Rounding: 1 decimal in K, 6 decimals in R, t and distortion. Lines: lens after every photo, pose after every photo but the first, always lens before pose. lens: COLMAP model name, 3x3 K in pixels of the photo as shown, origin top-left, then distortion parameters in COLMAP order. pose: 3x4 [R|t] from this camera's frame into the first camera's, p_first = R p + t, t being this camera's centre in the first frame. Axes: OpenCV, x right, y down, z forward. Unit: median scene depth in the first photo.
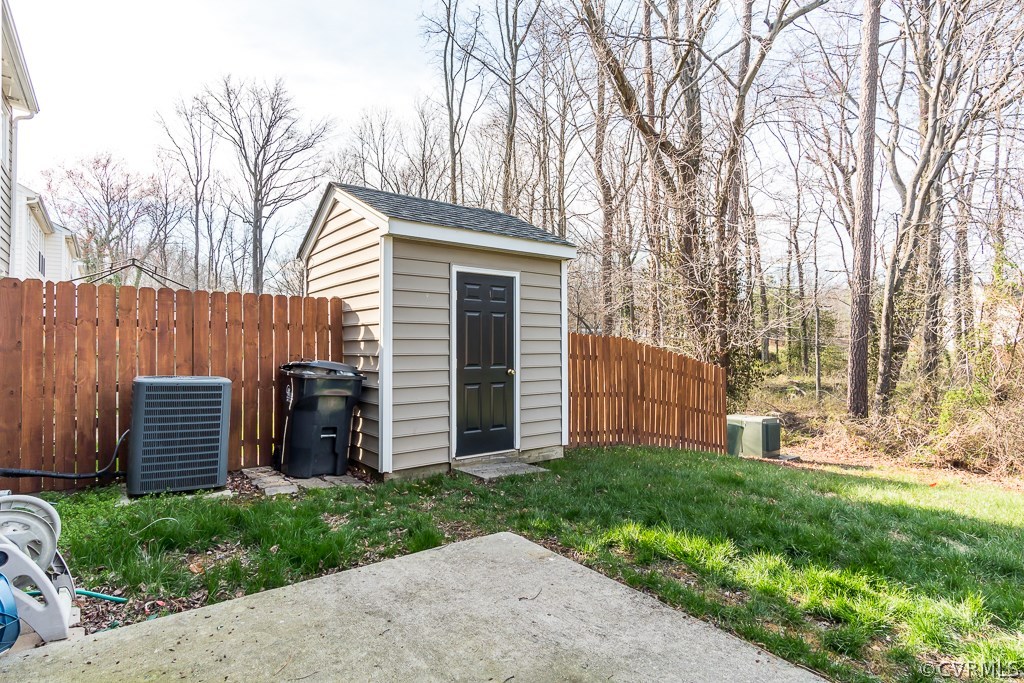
lens RADIAL K [[540.5, 0, 511.7], [0, 540.5, 339.0], [0, 0, 1]] dist [0.008149, 0.000210]
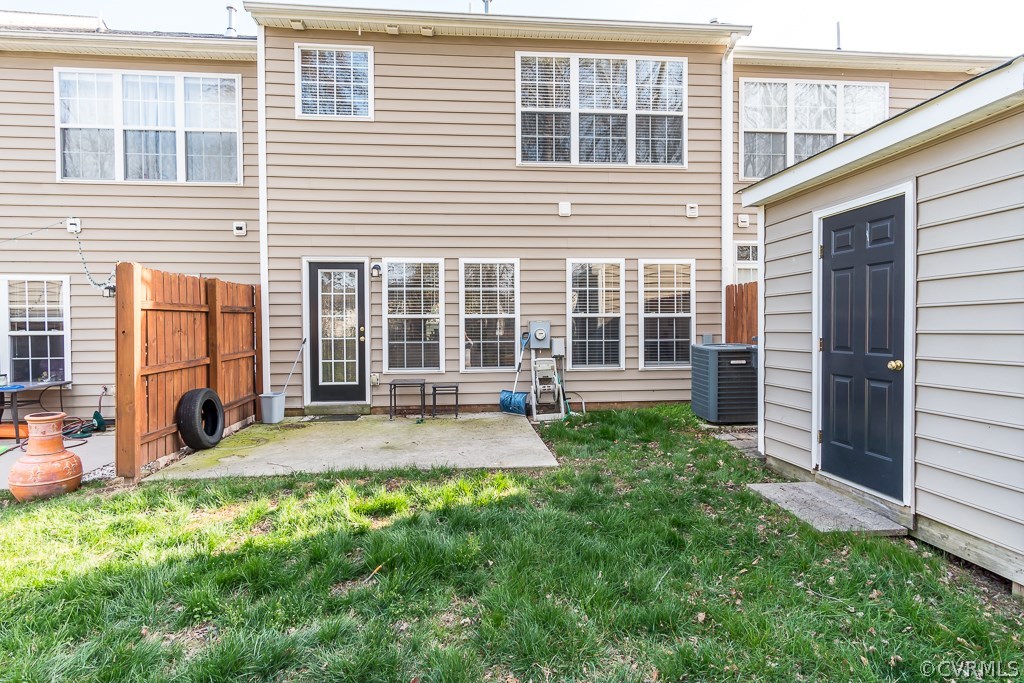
lens RADIAL K [[540.5, 0, 511.7], [0, 540.5, 339.0], [0, 0, 1]] dist [0.008149, 0.000210]
pose [[-0.512209, 0.019403, -0.858641, 0.686021], [0.014511, 0.999798, 0.013937, 0.020881], [0.858738, -0.005321, -0.512387, 0.938356]]
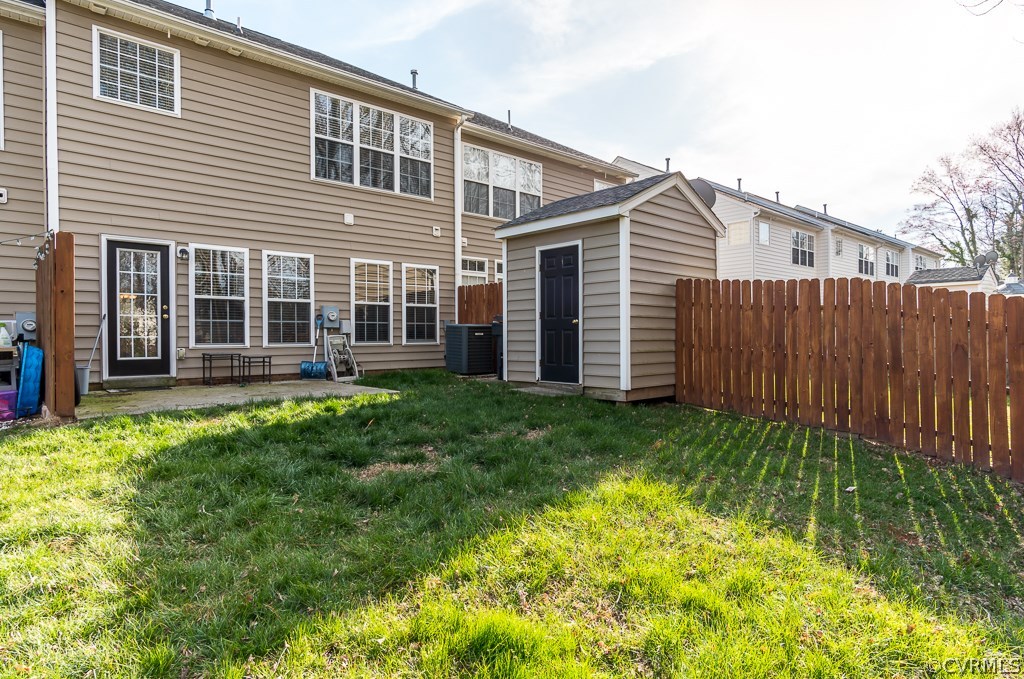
lens RADIAL K [[567.6, 0, 518.4], [0, 567.6, 339.1], [0, 0, 1]] dist [0.020686, -0.000145]
pose [[0.086148, 0.005166, -0.996269, 1.281146], [0.012553, 0.999902, 0.006271, 0.091407], [0.996203, -0.013047, 0.086075, 0.749922]]
